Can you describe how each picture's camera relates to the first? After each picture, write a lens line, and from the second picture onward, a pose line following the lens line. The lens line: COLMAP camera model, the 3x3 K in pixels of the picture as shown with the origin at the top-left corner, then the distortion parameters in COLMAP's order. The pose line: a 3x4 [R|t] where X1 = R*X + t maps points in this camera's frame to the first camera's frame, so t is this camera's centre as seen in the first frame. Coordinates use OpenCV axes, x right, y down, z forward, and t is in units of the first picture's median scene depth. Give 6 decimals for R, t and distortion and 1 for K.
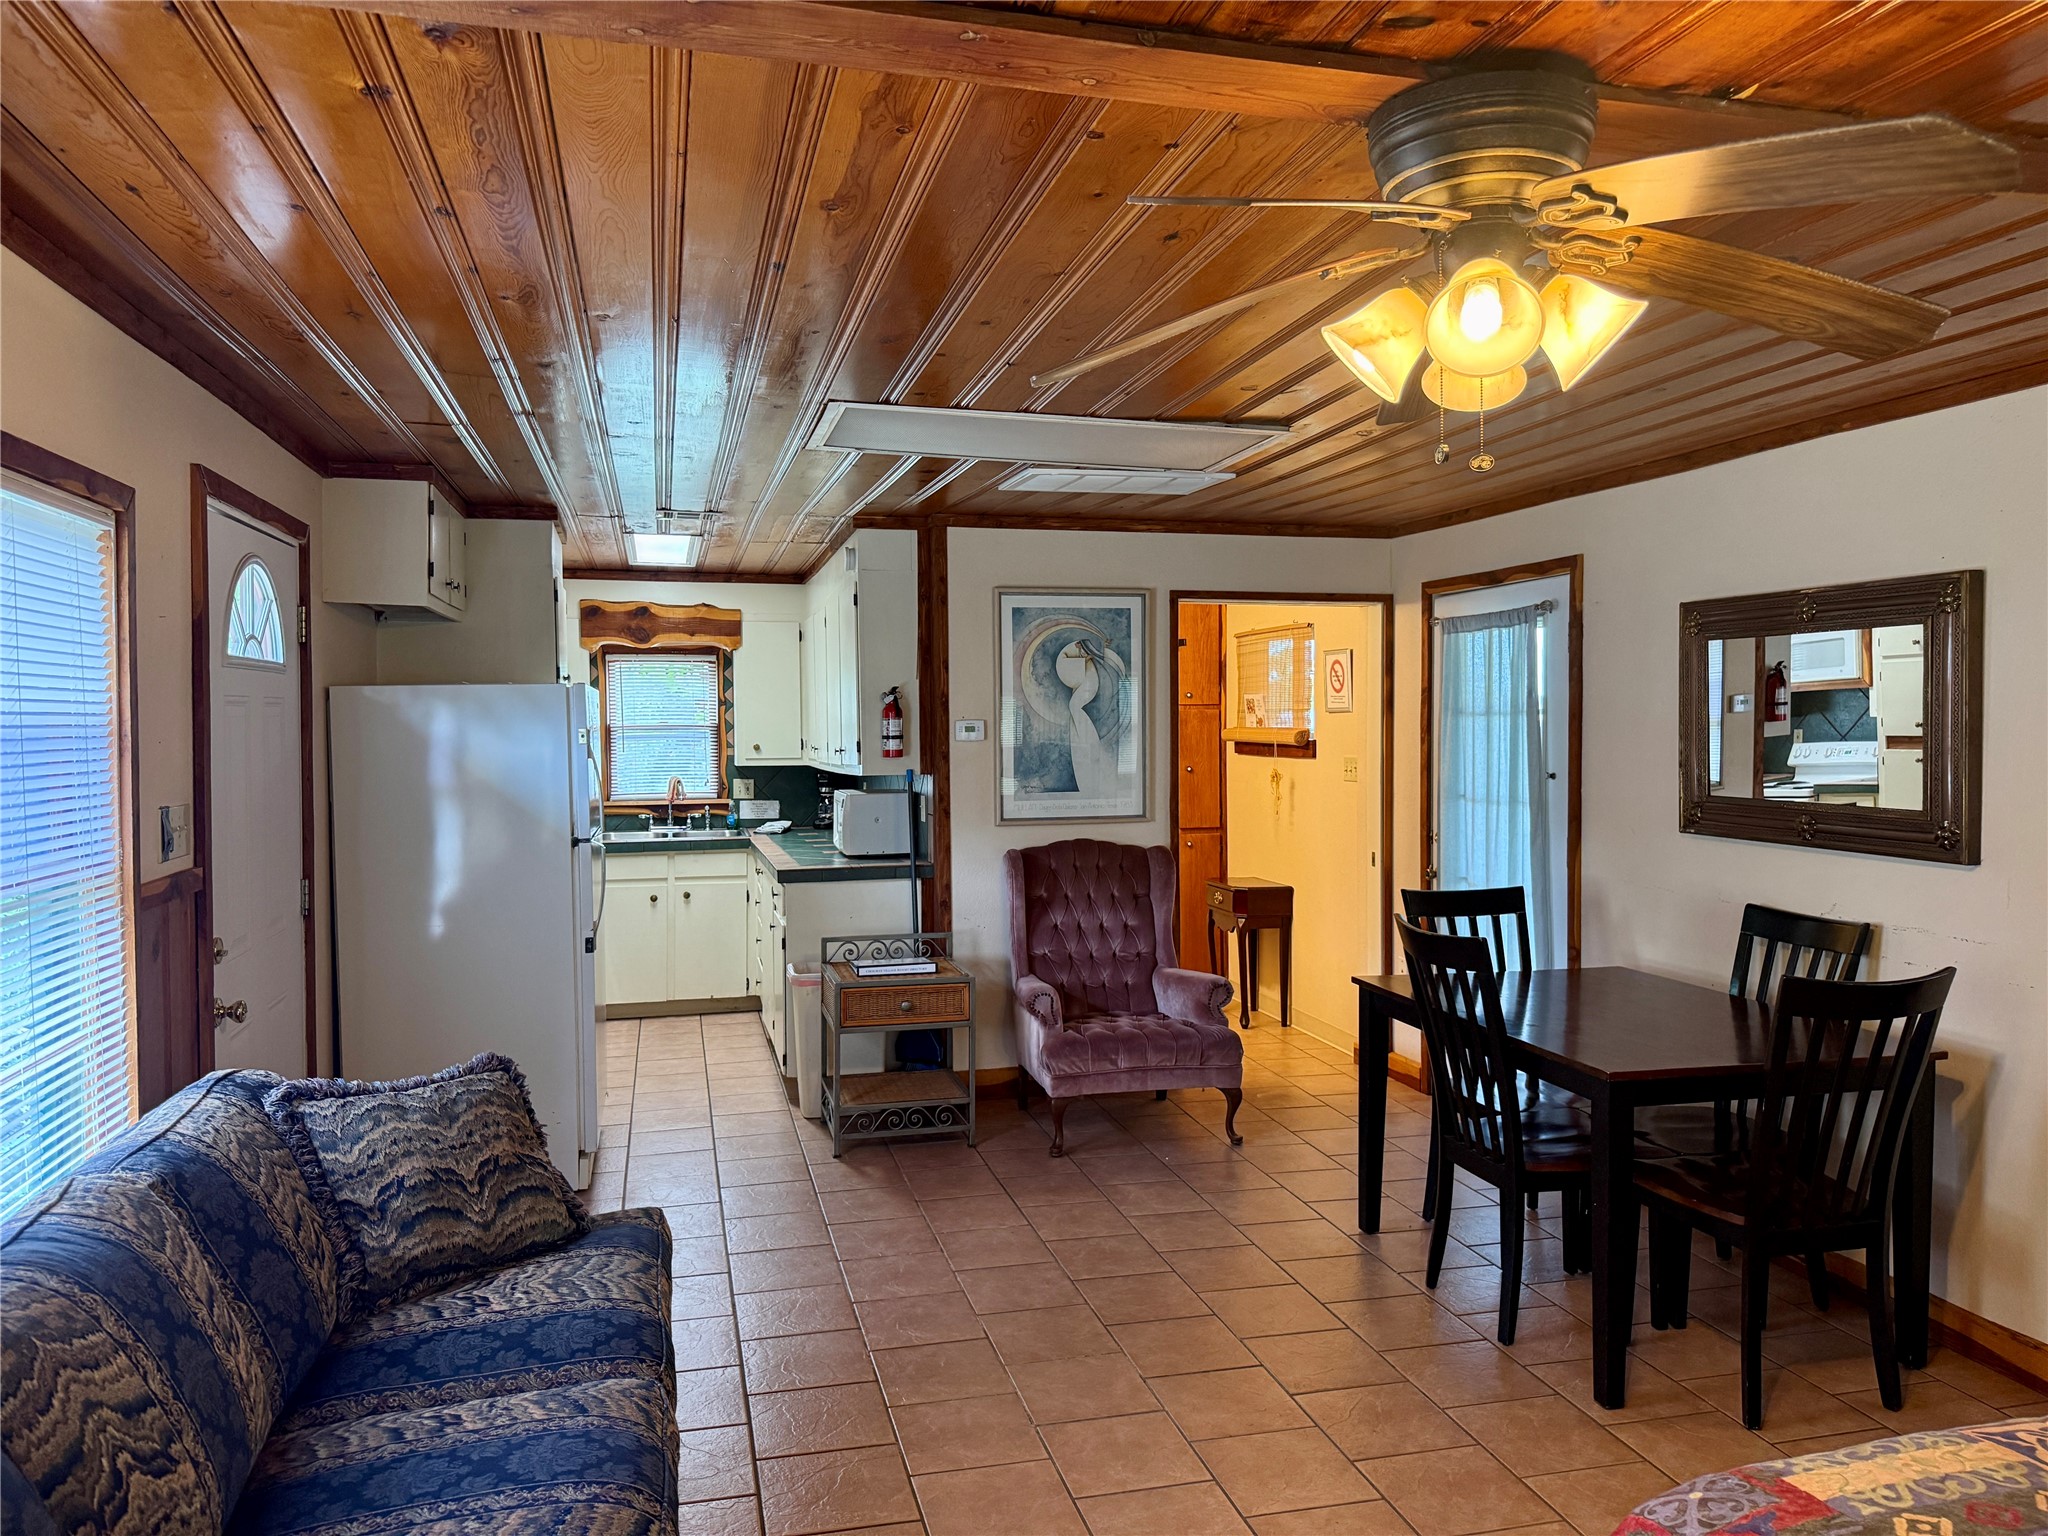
lens RADIAL K [[1433.8, 0, 1037.9], [0, 1433.8, 764.3], [0, 0, 1]] dist [0.048250, -0.077819]
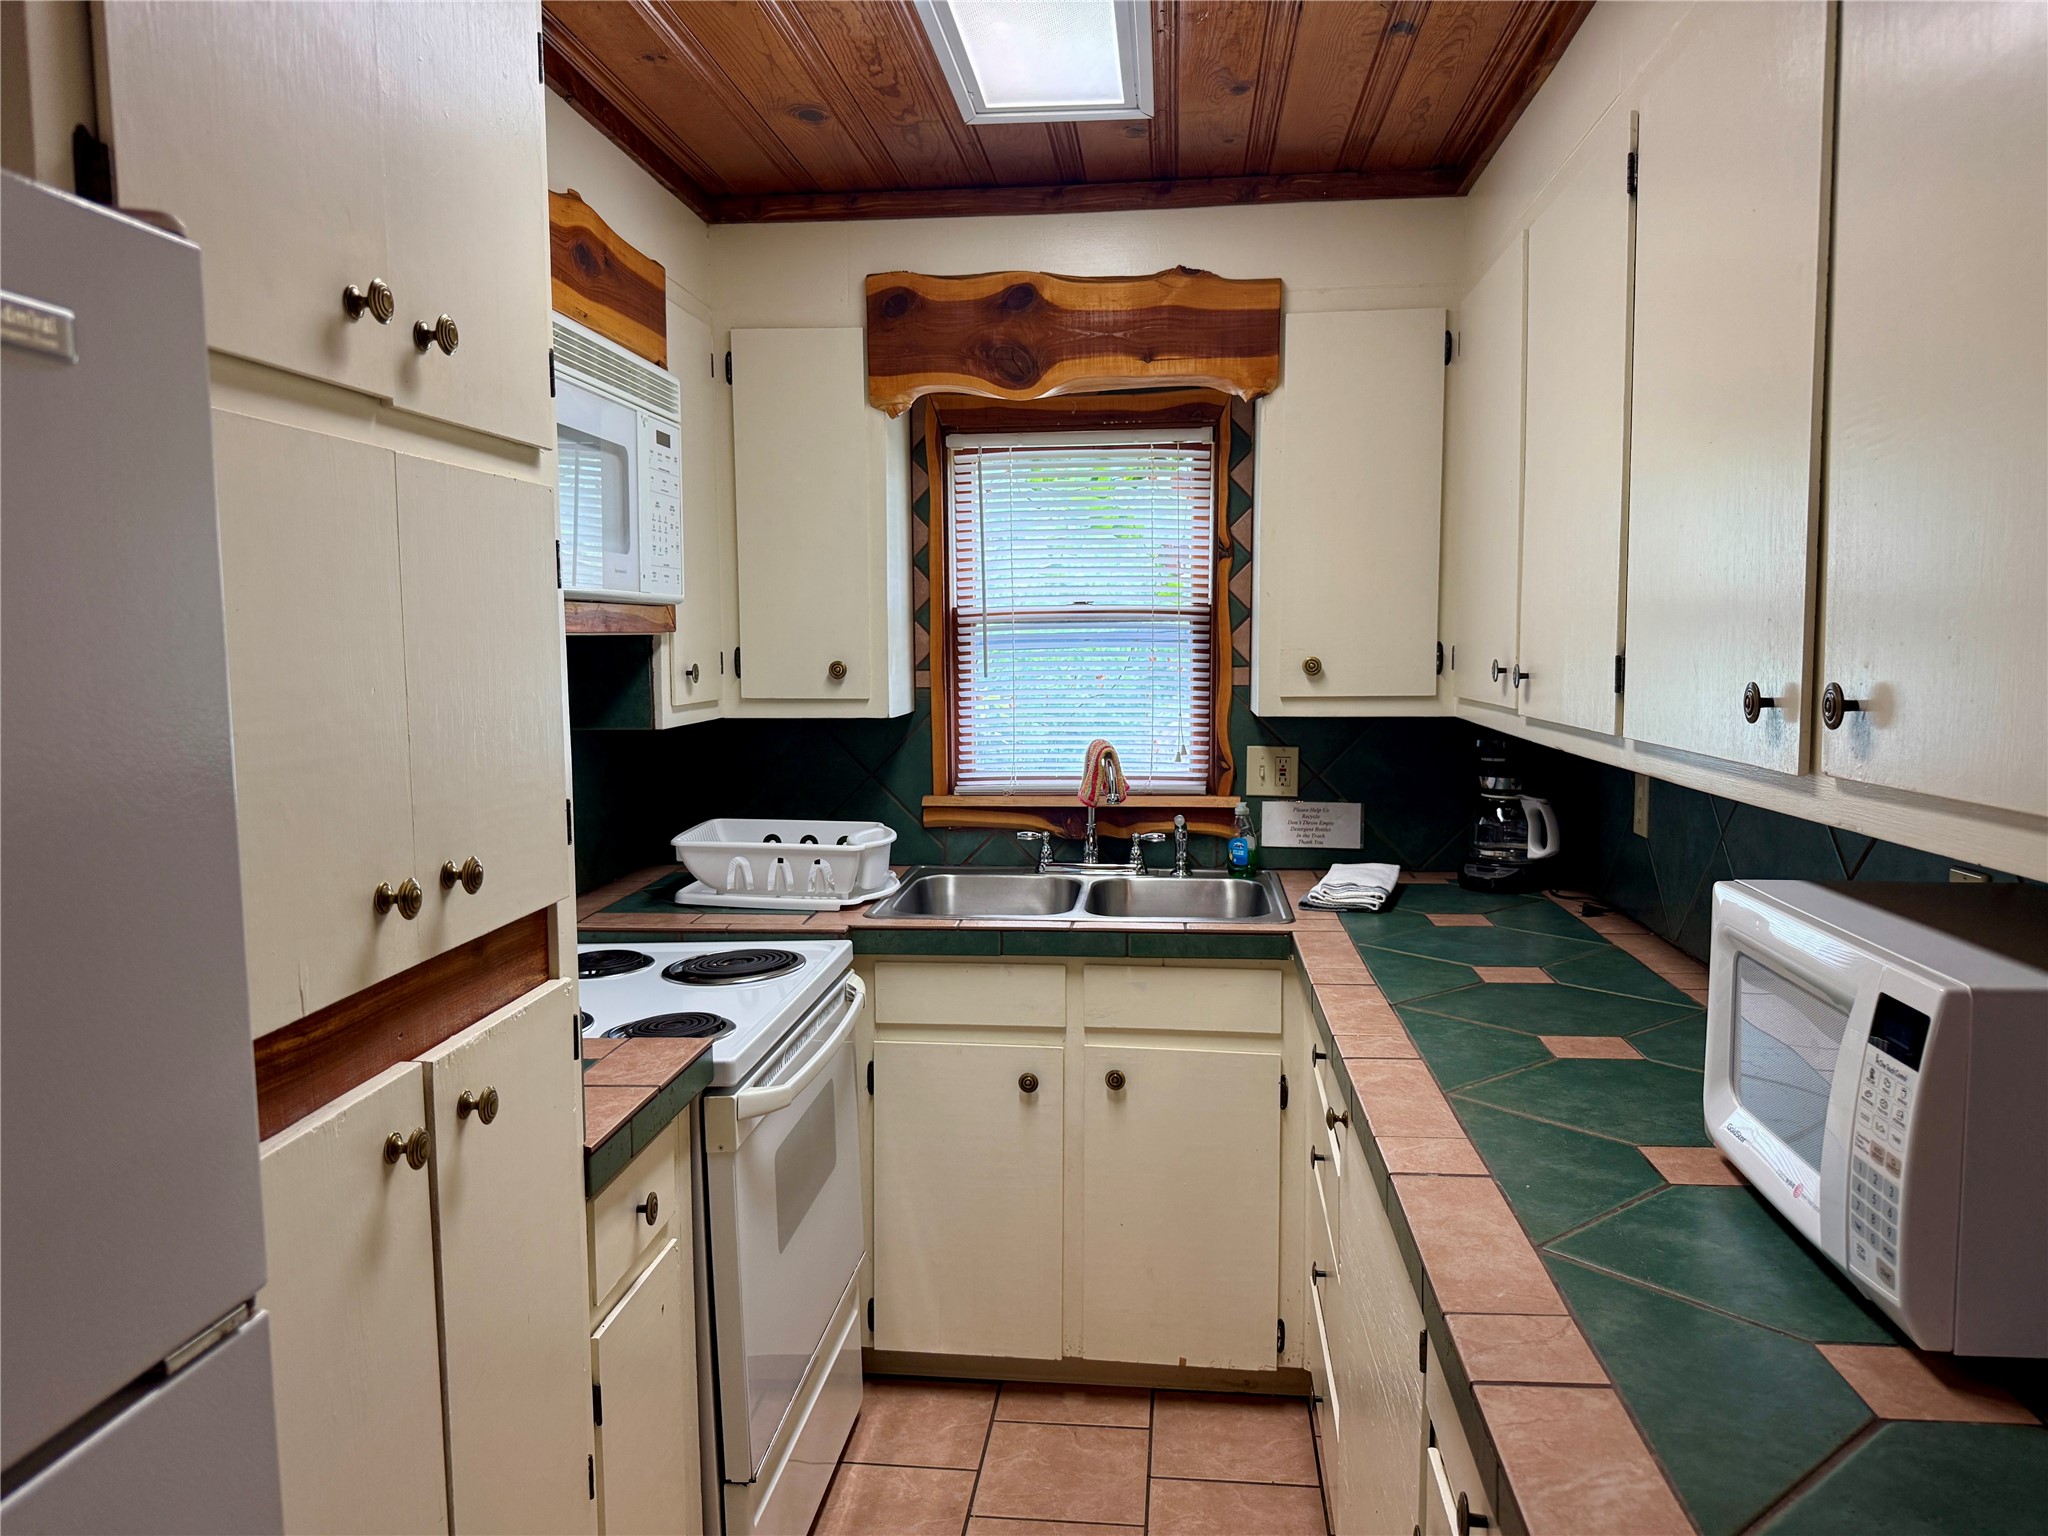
lens RADIAL K [[1433.8, 0, 1032.3], [0, 1433.8, 777.5], [0, 0, 1]] dist [0.048250, -0.077819]
pose [[0.941127, 0.035239, -0.336212, -0.137558], [-0.012986, 0.997586, 0.068210, -0.007659], [0.337804, -0.059828, 0.939313, 0.622386]]
